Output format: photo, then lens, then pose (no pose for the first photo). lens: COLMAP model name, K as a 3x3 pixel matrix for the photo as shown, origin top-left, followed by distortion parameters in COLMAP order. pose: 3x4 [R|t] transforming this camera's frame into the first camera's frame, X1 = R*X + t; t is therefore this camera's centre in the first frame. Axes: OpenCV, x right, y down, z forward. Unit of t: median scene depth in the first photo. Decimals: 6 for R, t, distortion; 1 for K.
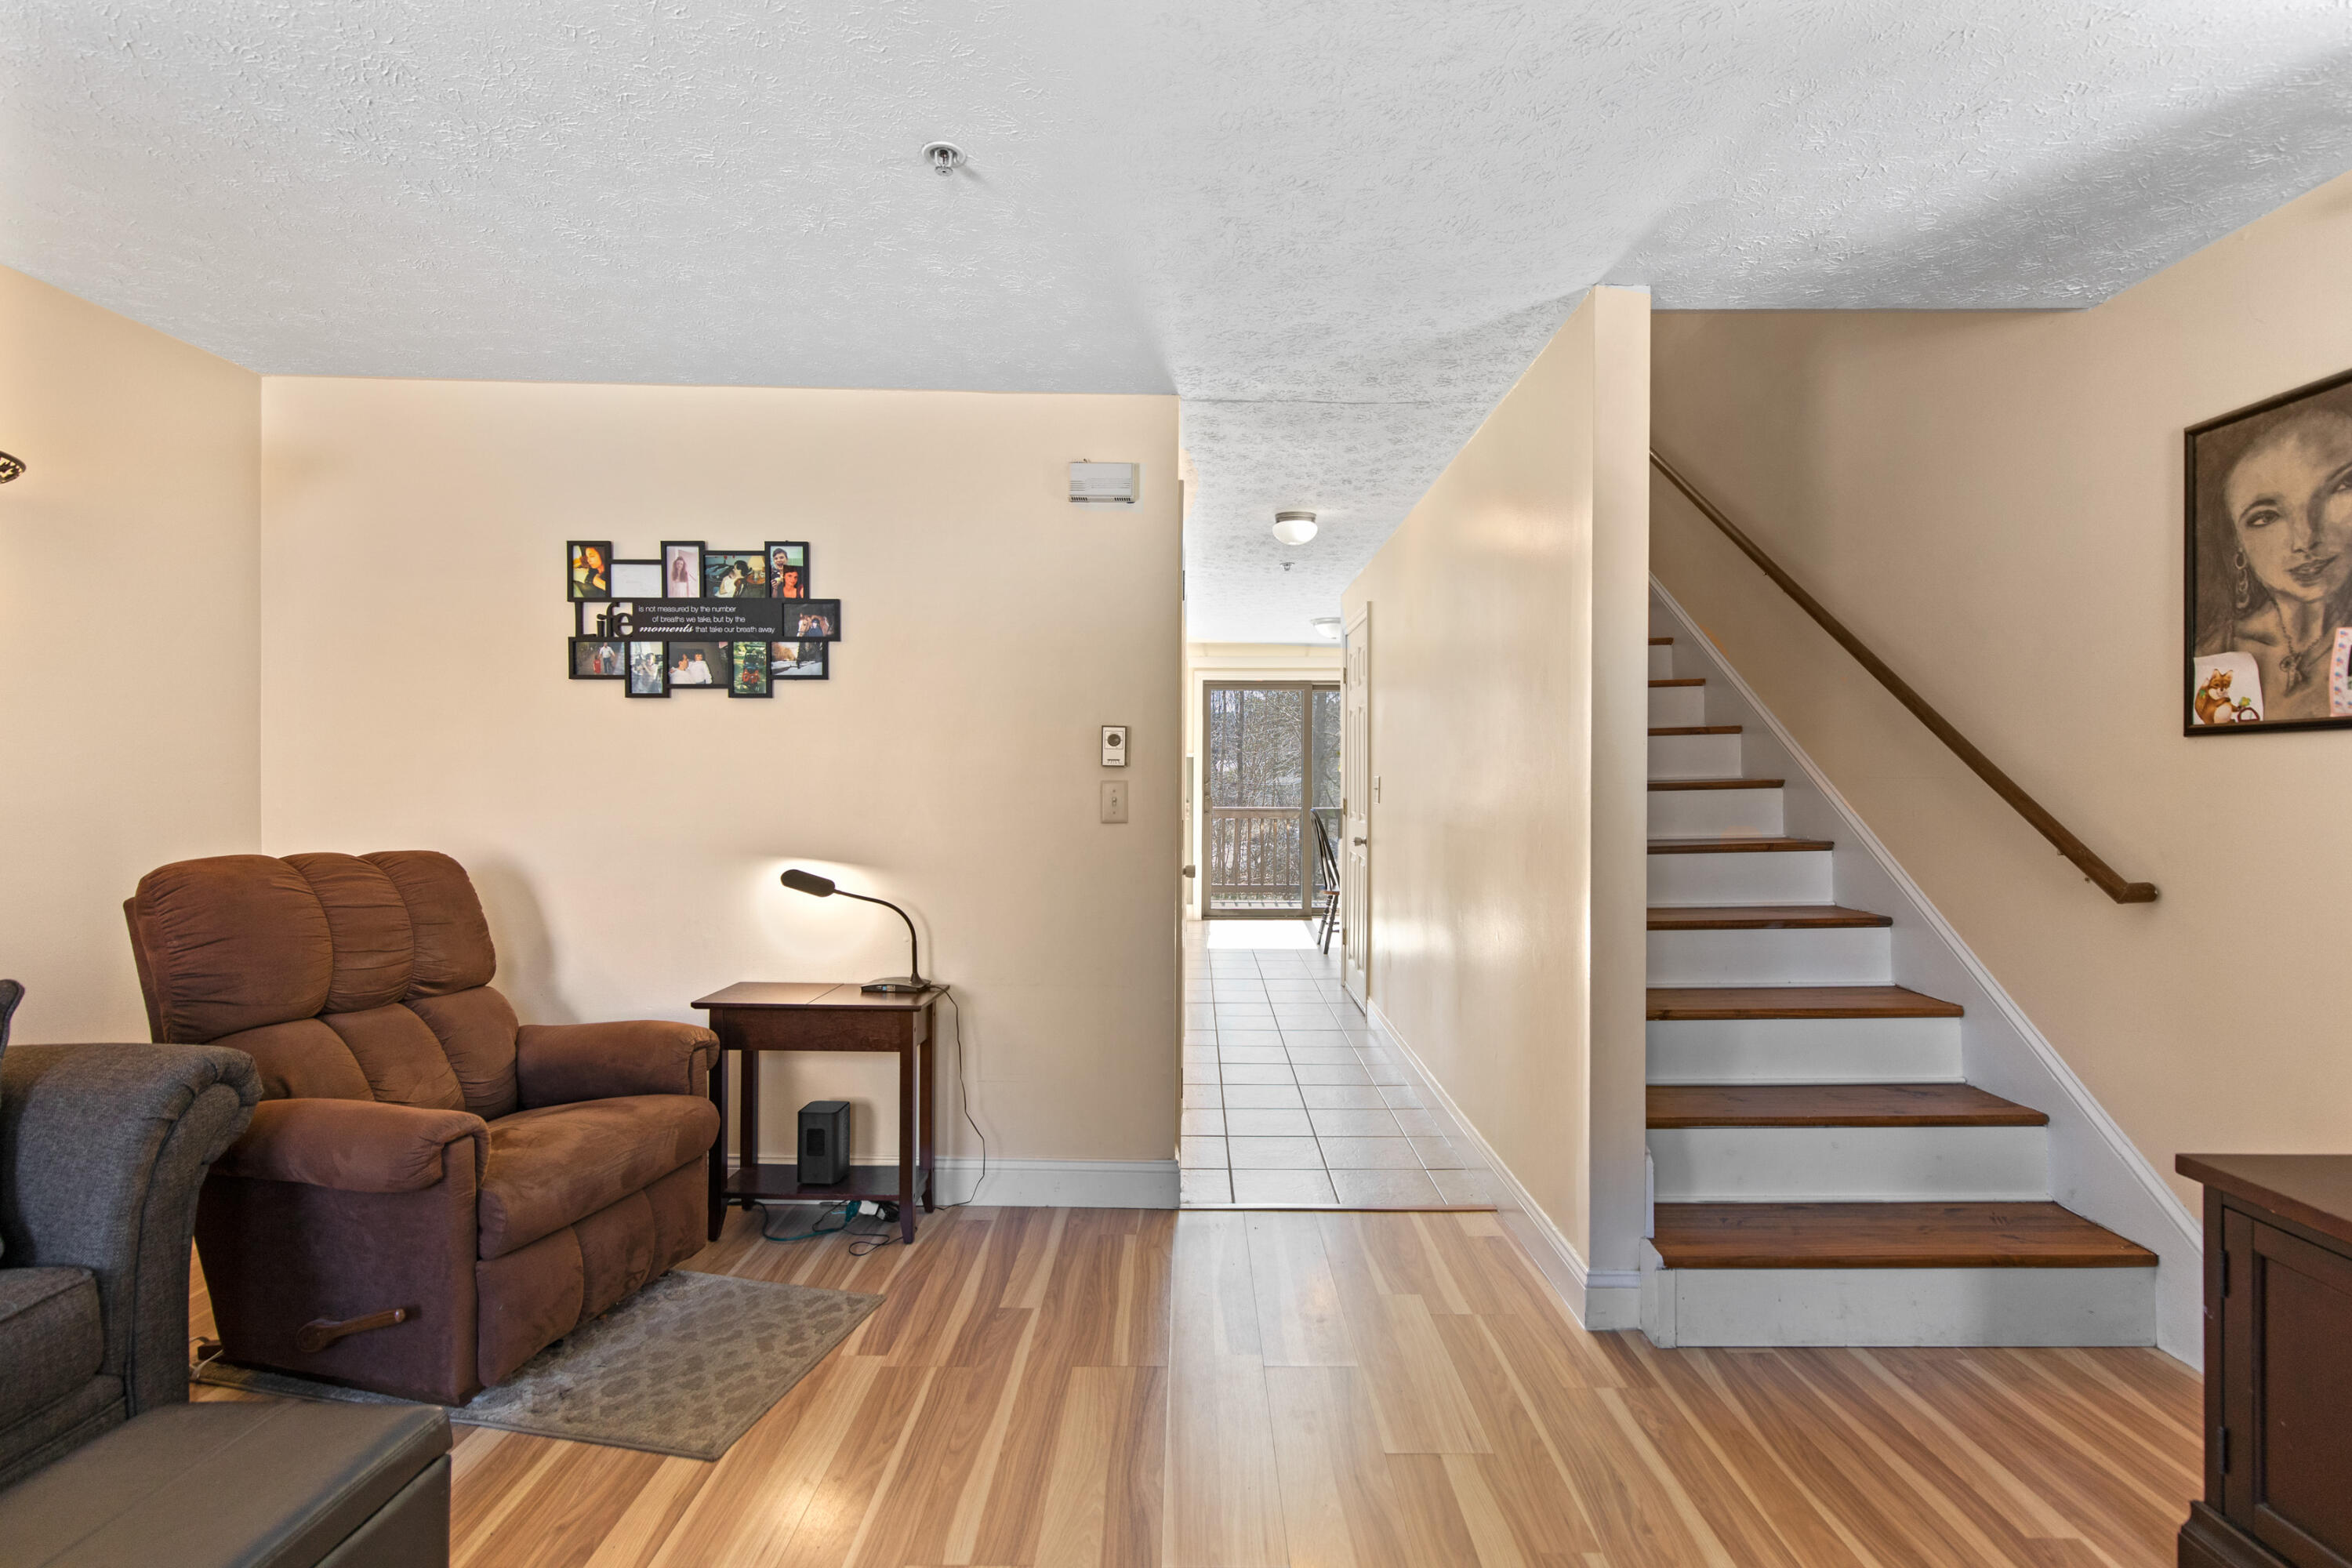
lens RADIAL K [[1053.5, 0, 1178.6], [0, 1053.5, 772.7], [0, 0, 1]] dist [0.010161, -0.002604]
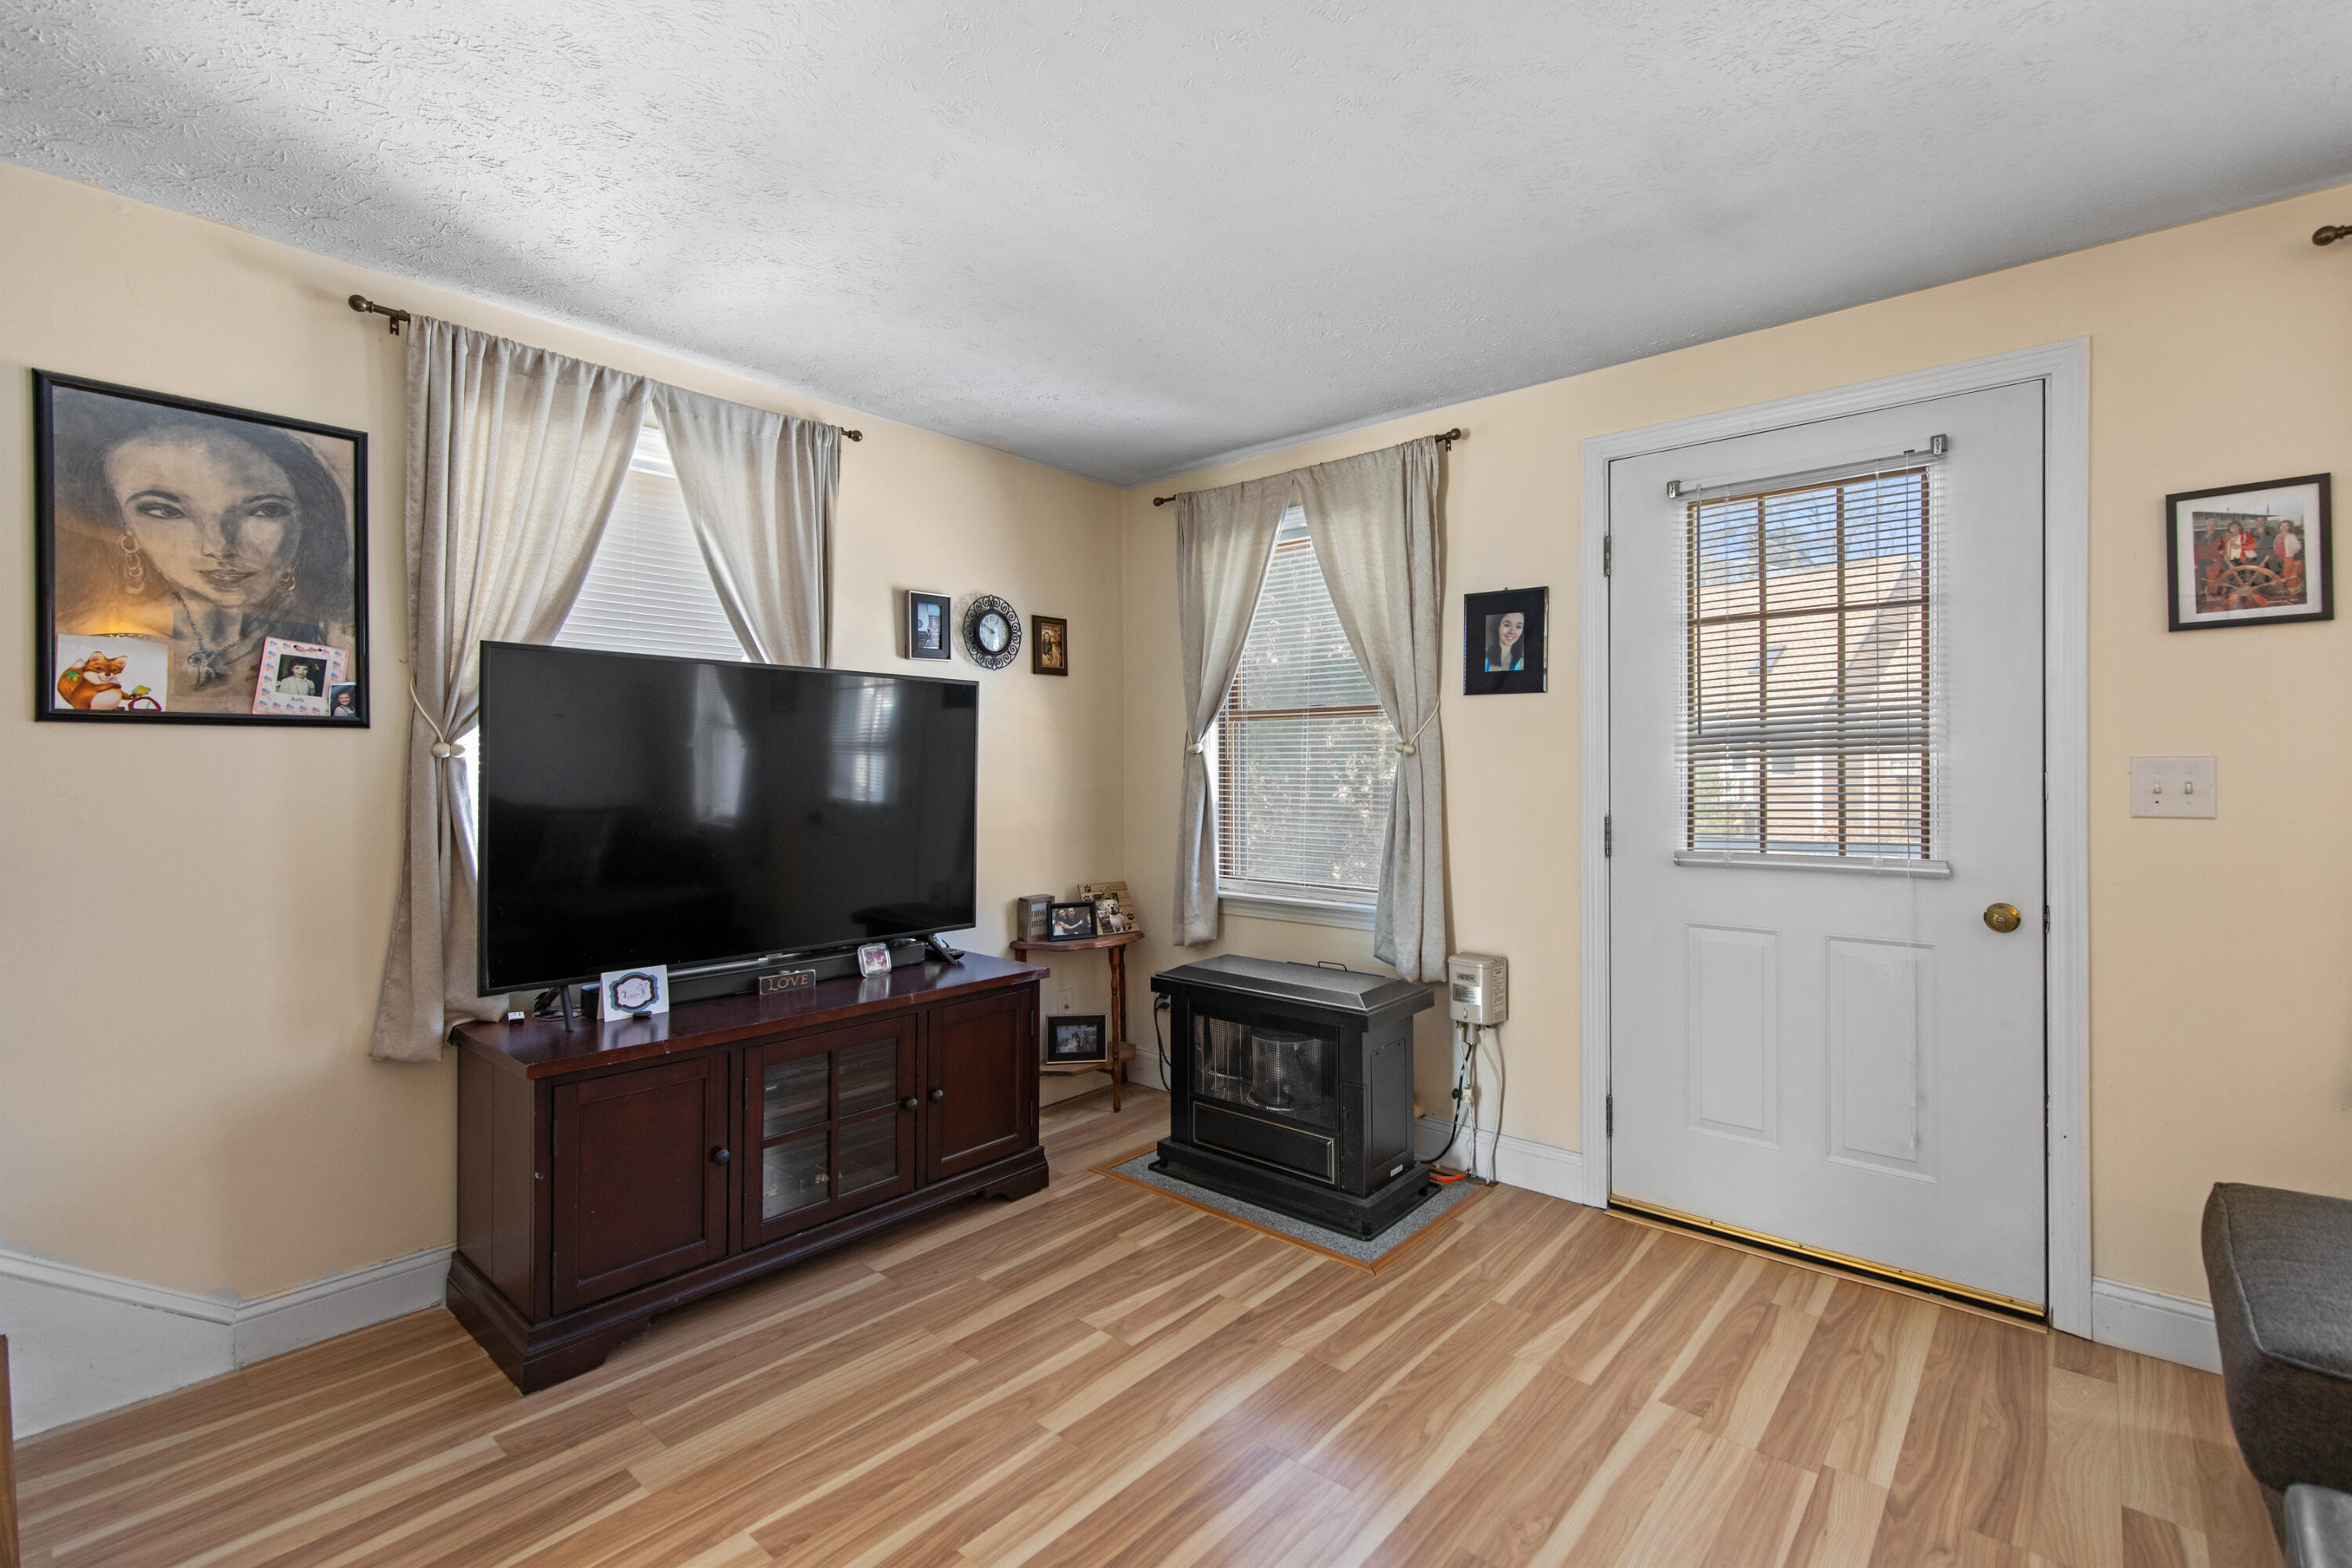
lens RADIAL K [[1053.5, 0, 1175.3], [0, 1053.5, 774.0], [0, 0, 1]] dist [0.010161, -0.002604]
pose [[-0.749119, -0.003063, 0.662428, -0.372367], [-0.003348, 0.999994, 0.000837, 0.006662], [-0.662427, -0.001590, -0.749125, 1.125089]]
